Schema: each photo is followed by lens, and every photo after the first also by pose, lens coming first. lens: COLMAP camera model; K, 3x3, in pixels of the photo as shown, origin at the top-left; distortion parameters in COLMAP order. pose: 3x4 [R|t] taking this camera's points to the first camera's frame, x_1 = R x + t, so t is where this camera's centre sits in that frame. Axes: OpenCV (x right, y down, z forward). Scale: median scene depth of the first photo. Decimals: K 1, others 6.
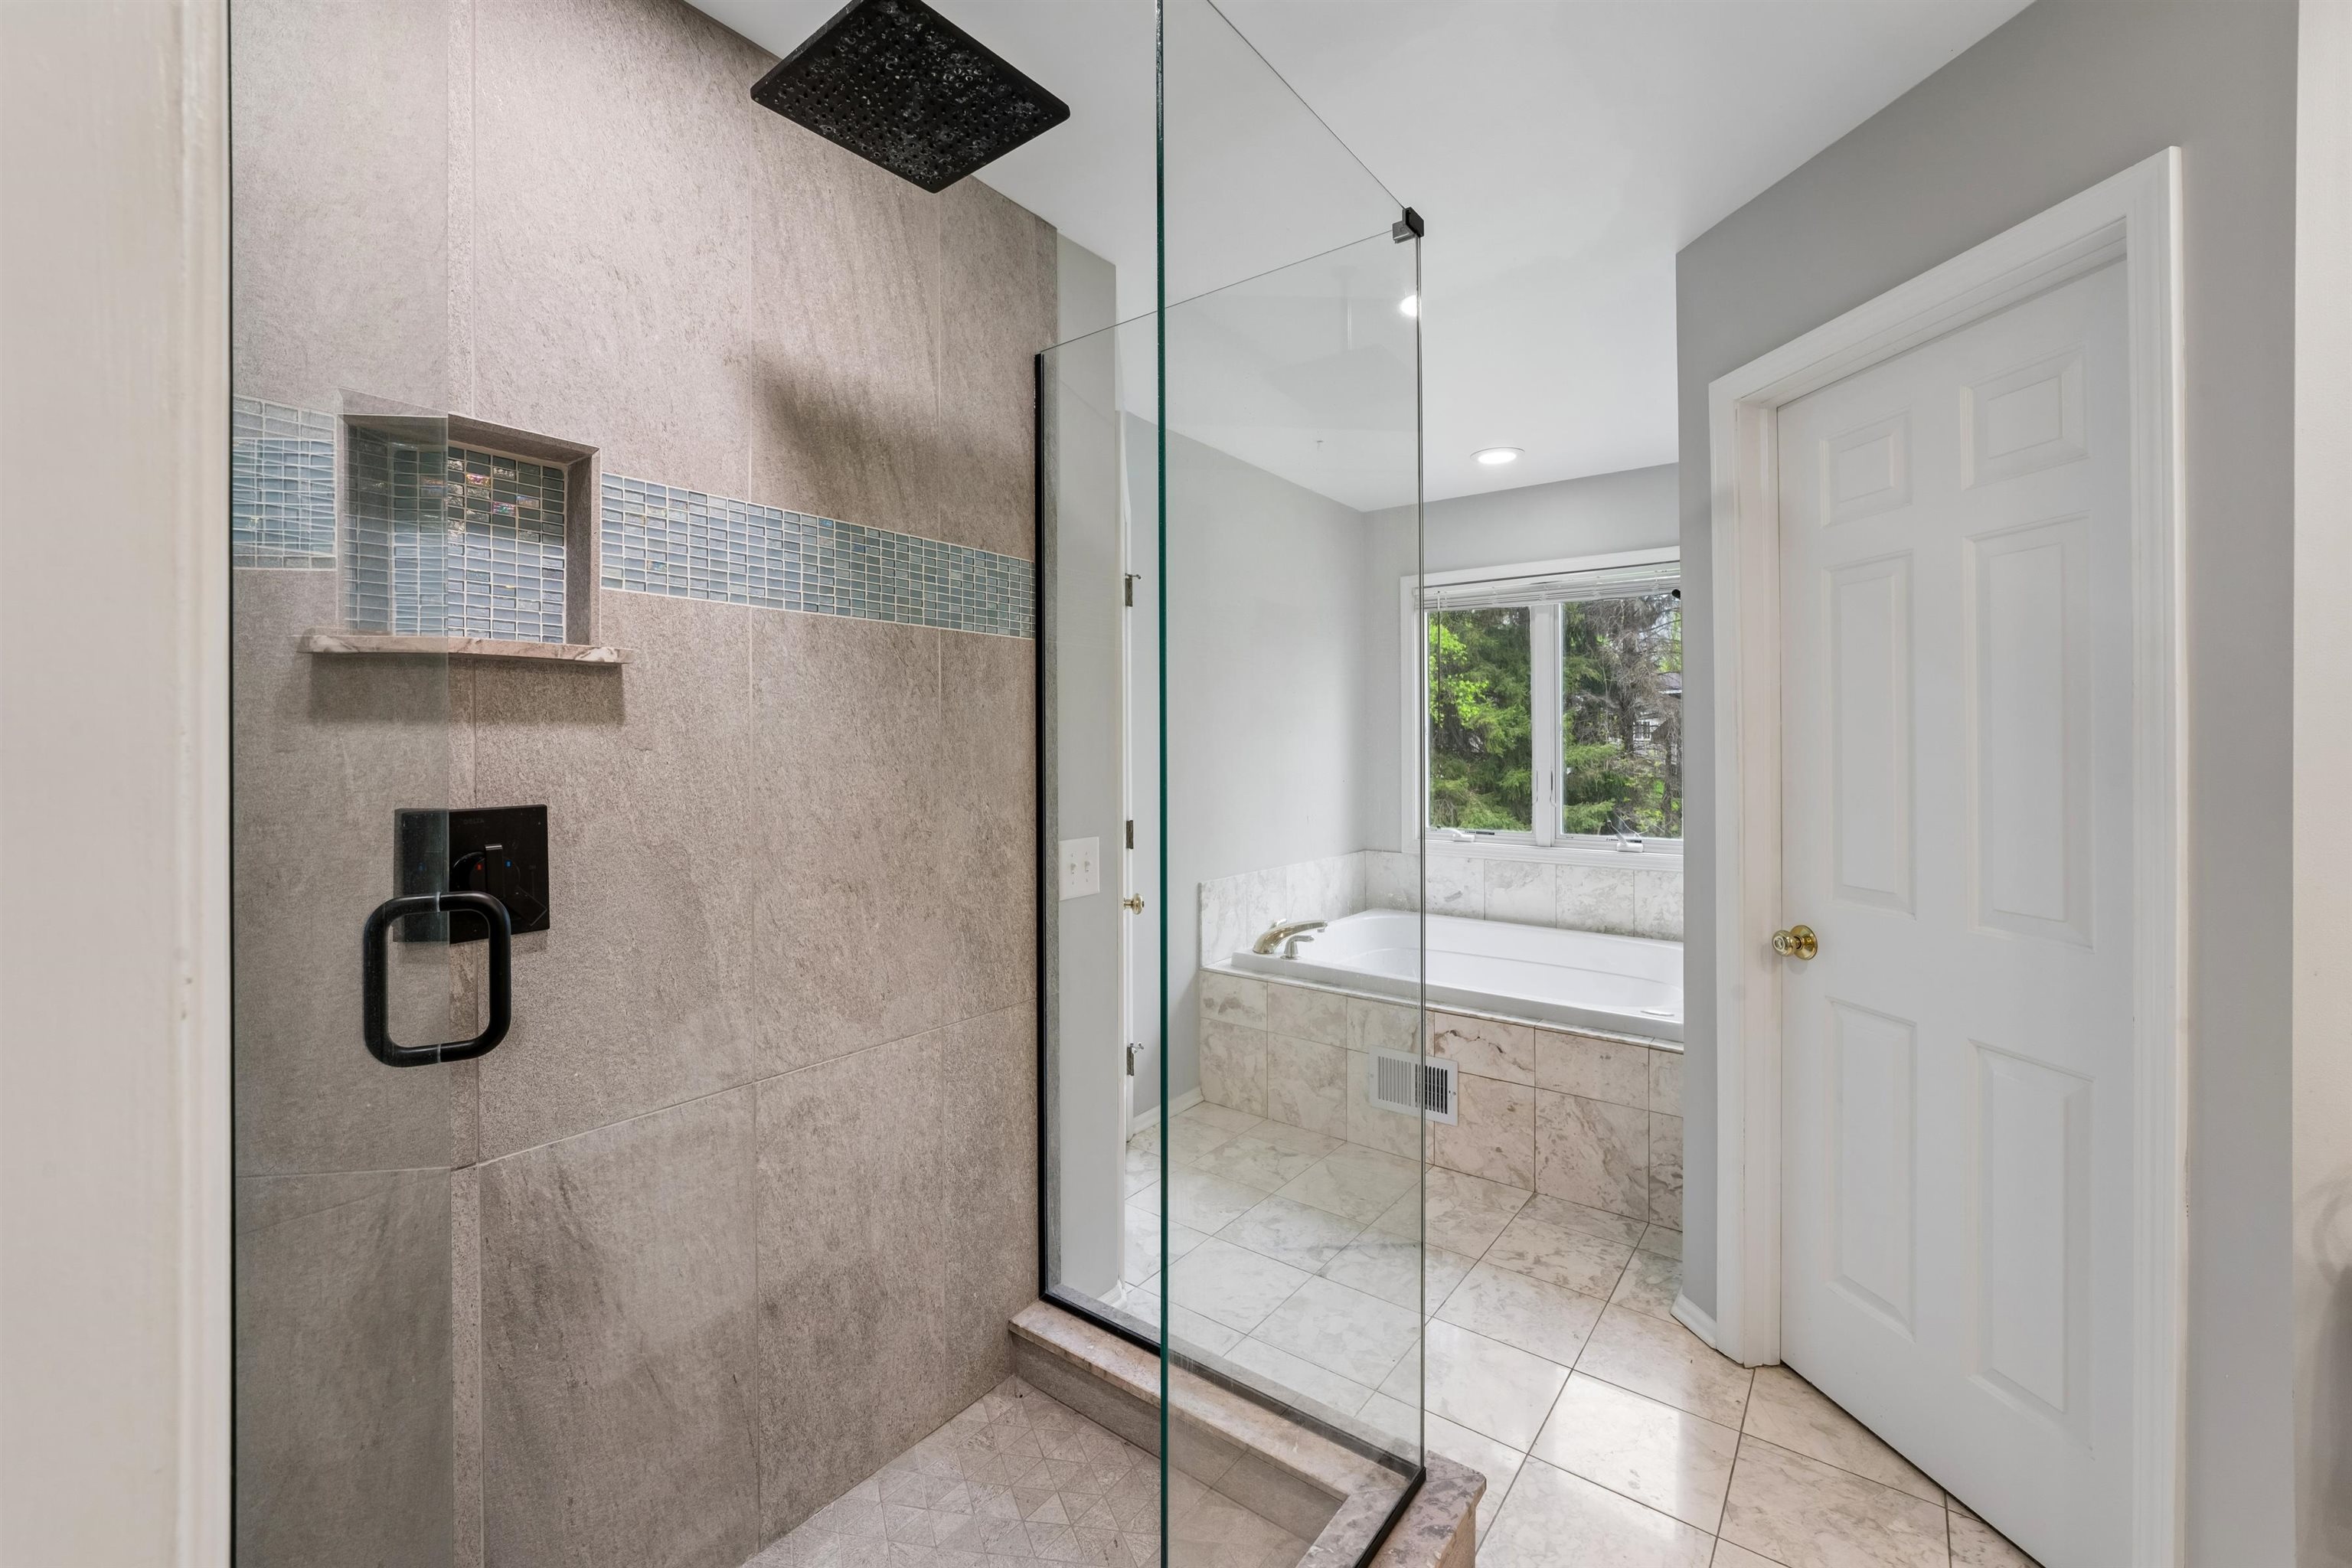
lens RADIAL K [[956.4, 0, 1188.8], [0, 956.4, 746.0], [0, 0, 1]] dist [-0.002290, -0.000160]
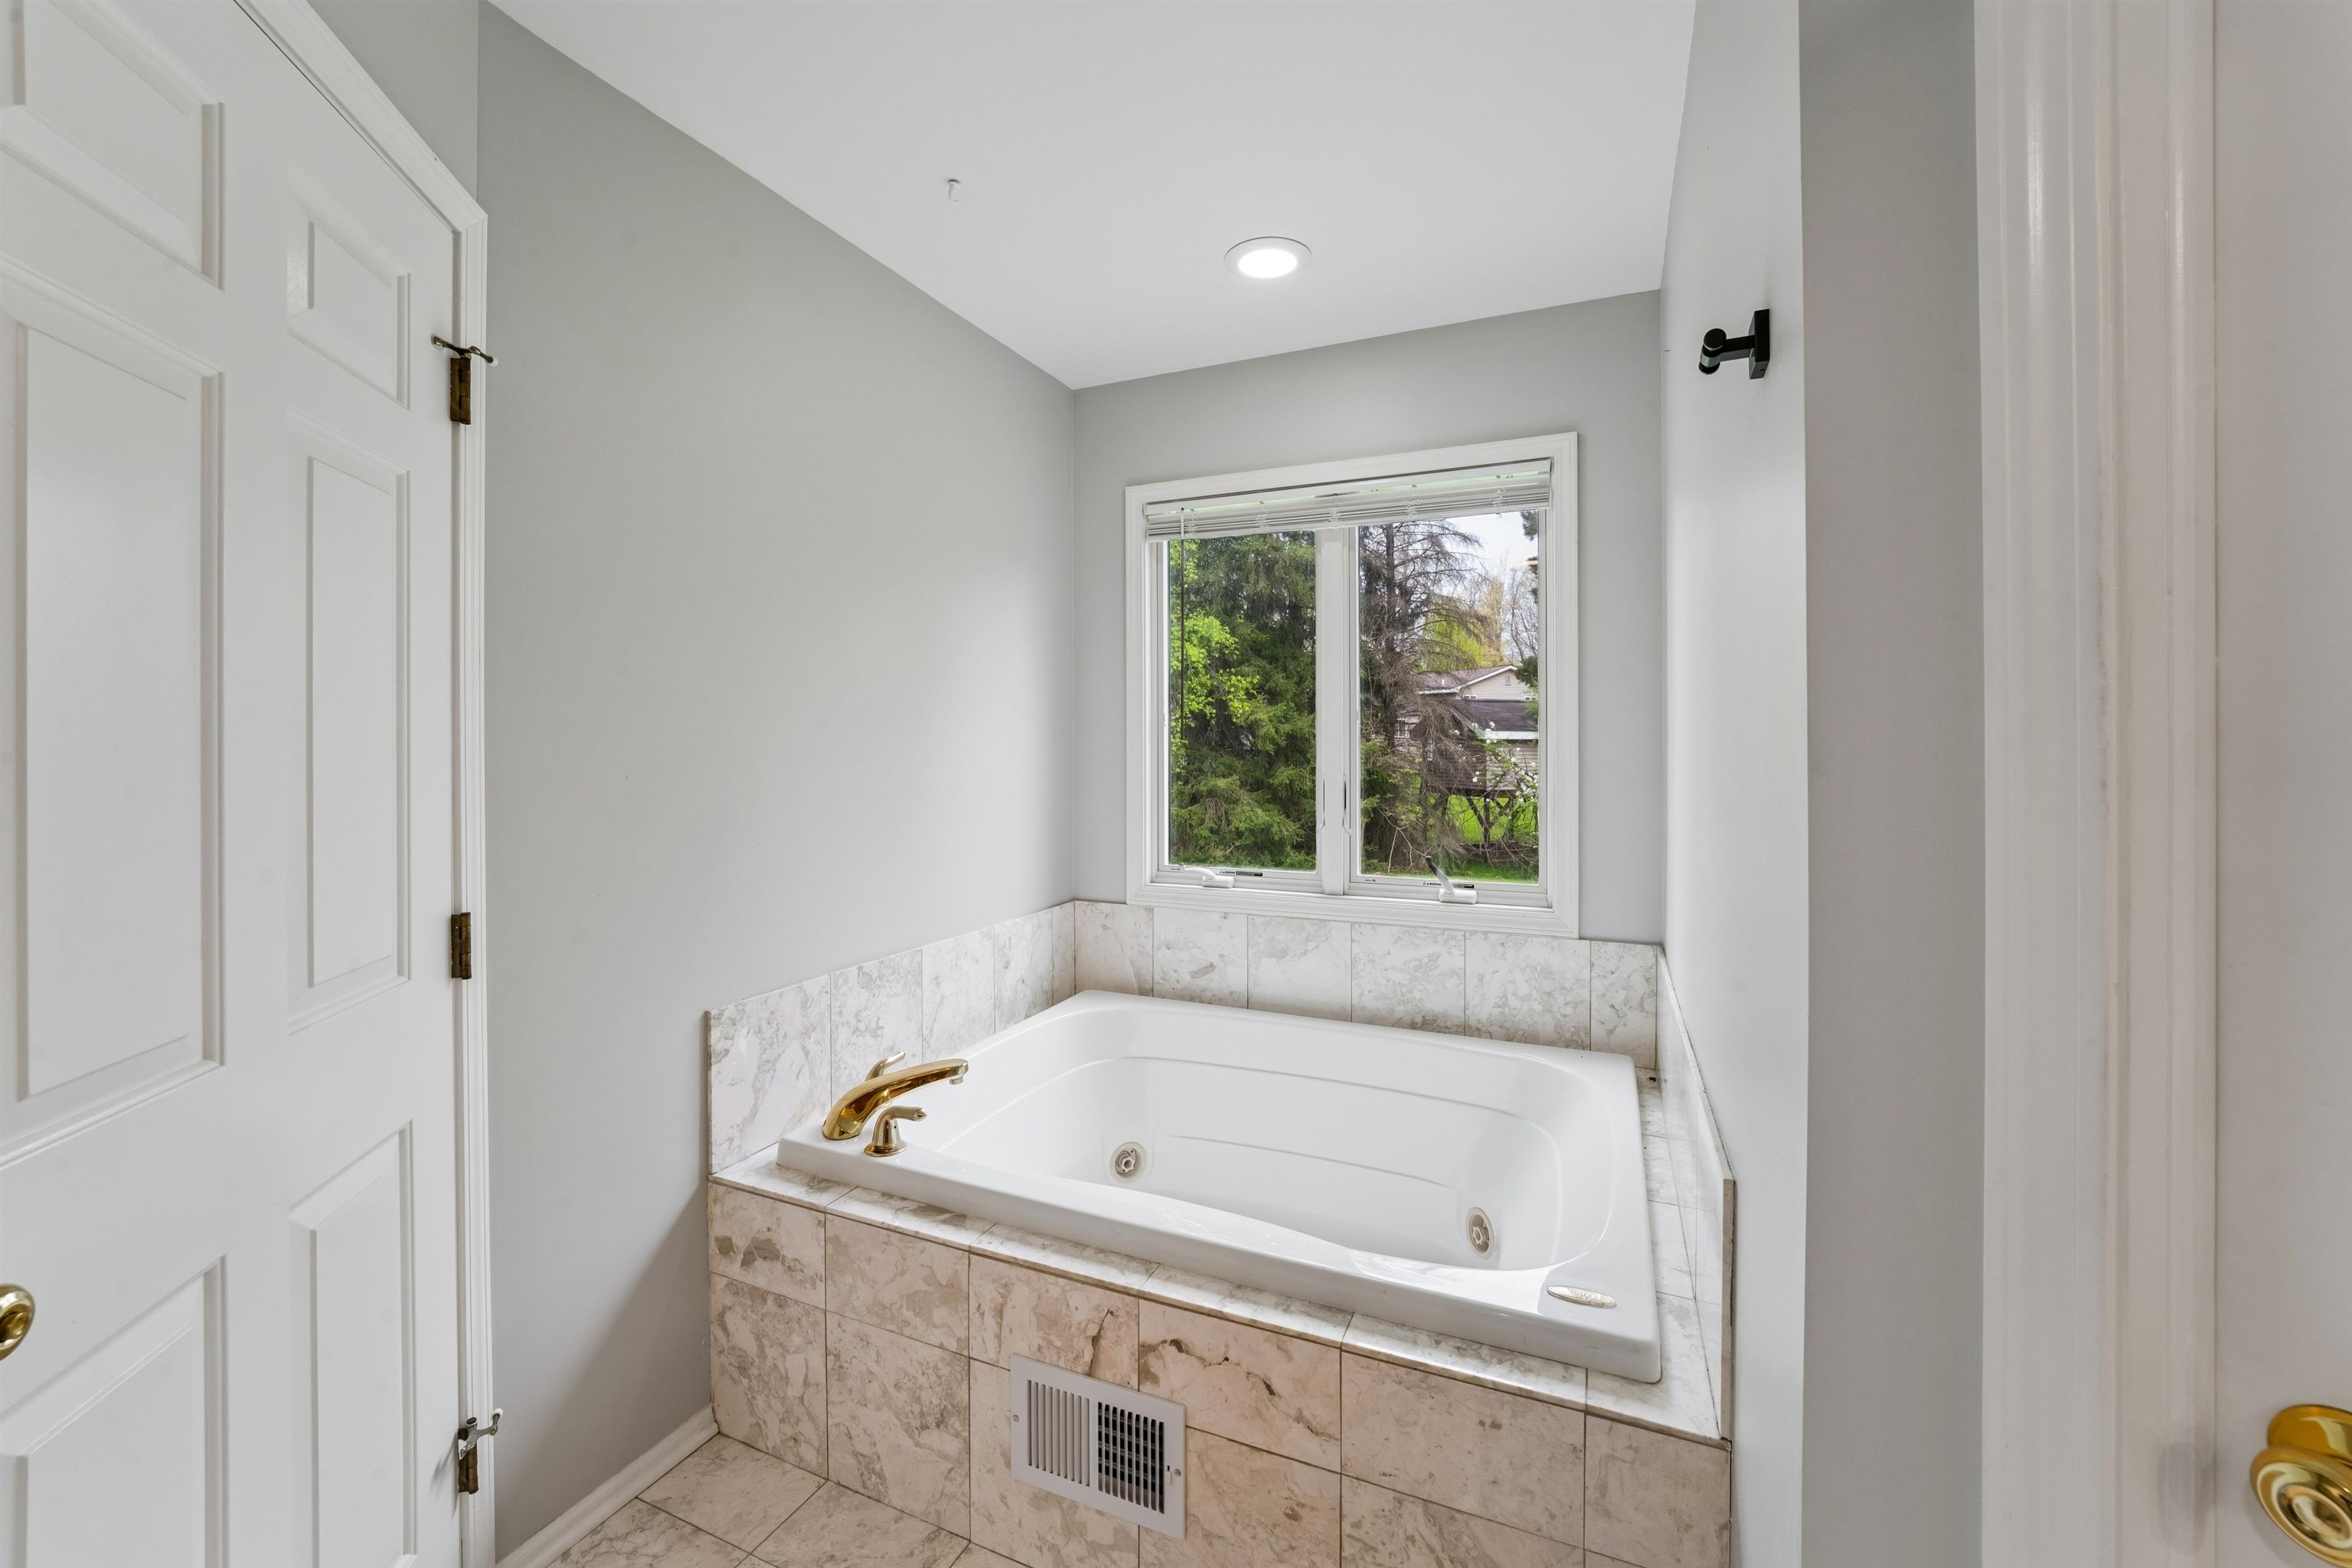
lens RADIAL K [[948.9, 0, 1172.0], [0, 948.9, 754.7], [0, 0, 1]] dist [-0.015692, 0.004567]
pose [[0.977793, -0.001826, 0.209564, 0.130533], [-0.000815, 0.999921, 0.012512, 0.000206], [-0.209570, -0.012404, 0.977715, 0.401846]]
